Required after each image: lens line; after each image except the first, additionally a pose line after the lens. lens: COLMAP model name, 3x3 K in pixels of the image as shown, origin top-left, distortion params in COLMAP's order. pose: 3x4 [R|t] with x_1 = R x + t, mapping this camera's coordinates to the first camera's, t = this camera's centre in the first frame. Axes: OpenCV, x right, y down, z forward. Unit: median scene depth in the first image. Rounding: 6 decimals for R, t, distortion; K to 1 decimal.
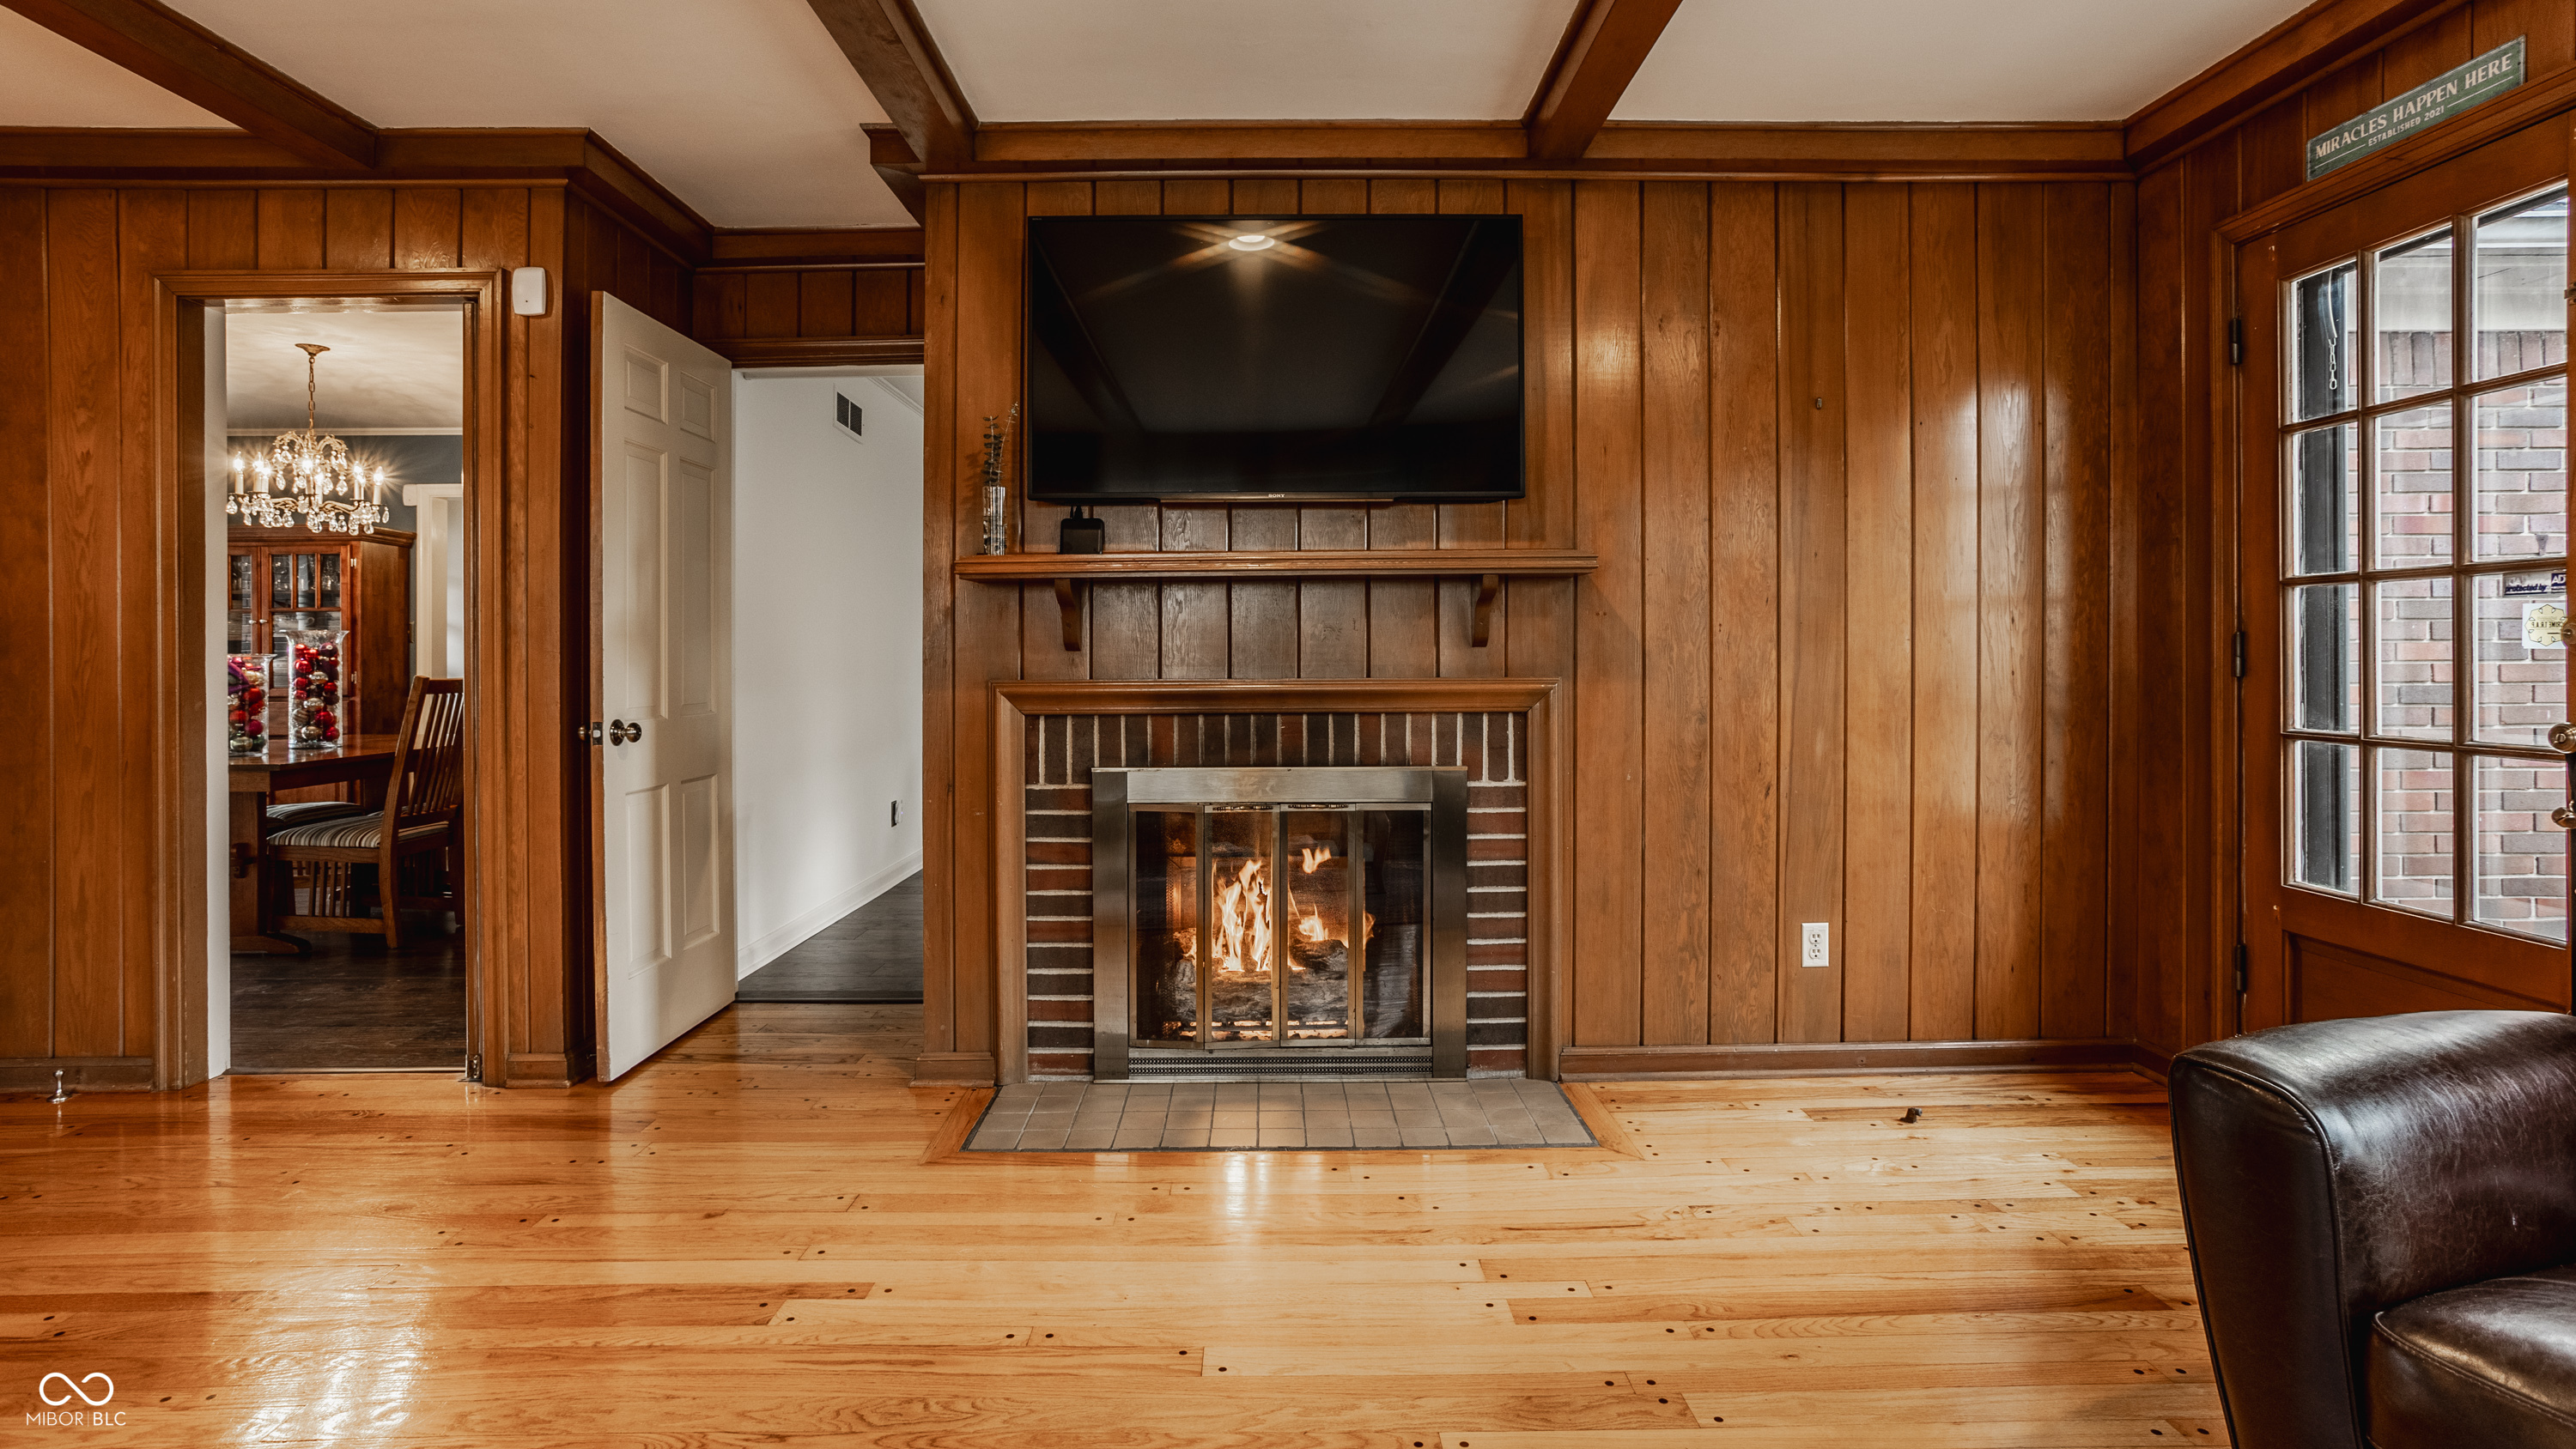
lens RADIAL K [[1236.5, 0, 1268.9], [0, 1236.5, 654.4], [0, 0, 1]] dist [-0.048736, 0.027893]
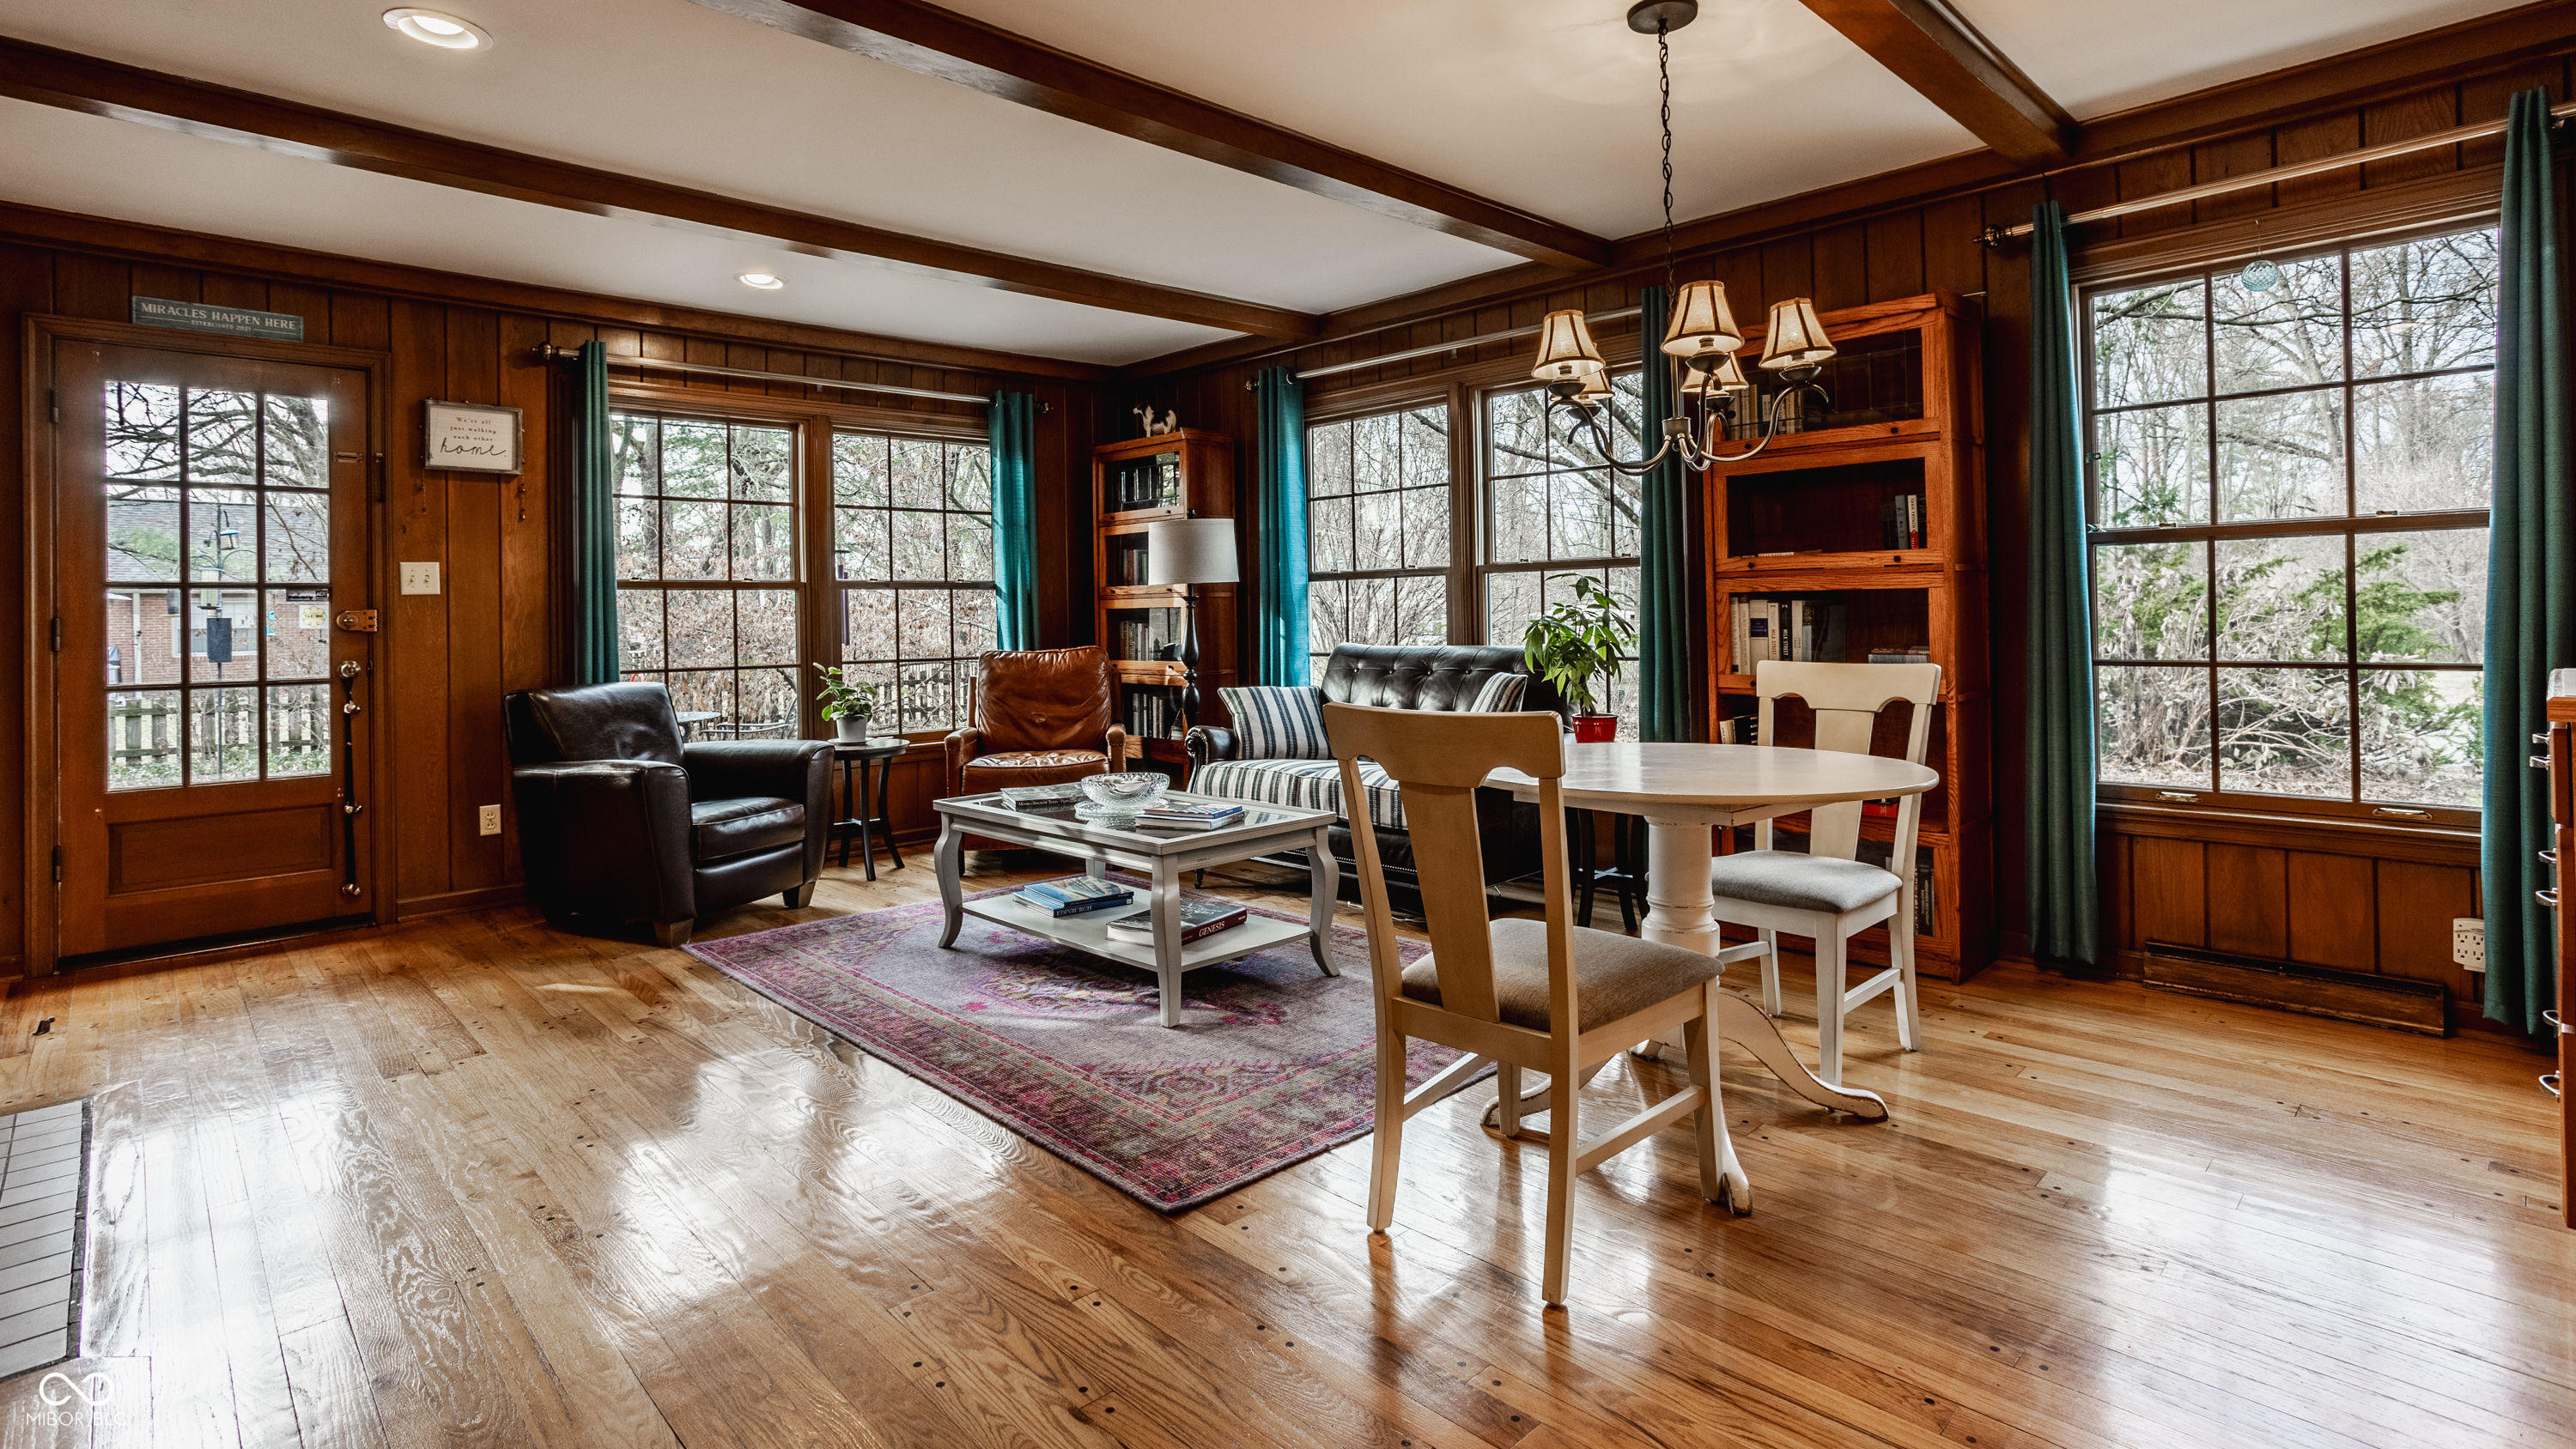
lens RADIAL K [[1238.5, 0, 1281.9], [0, 1238.5, 607.3], [0, 0, 1]] dist [-0.061031, 0.035206]
pose [[-0.687360, 0.021814, 0.725989, -1.031660], [0.018030, 0.999753, -0.012969, 0.010648], [-0.726093, 0.004175, -0.687584, 0.838760]]
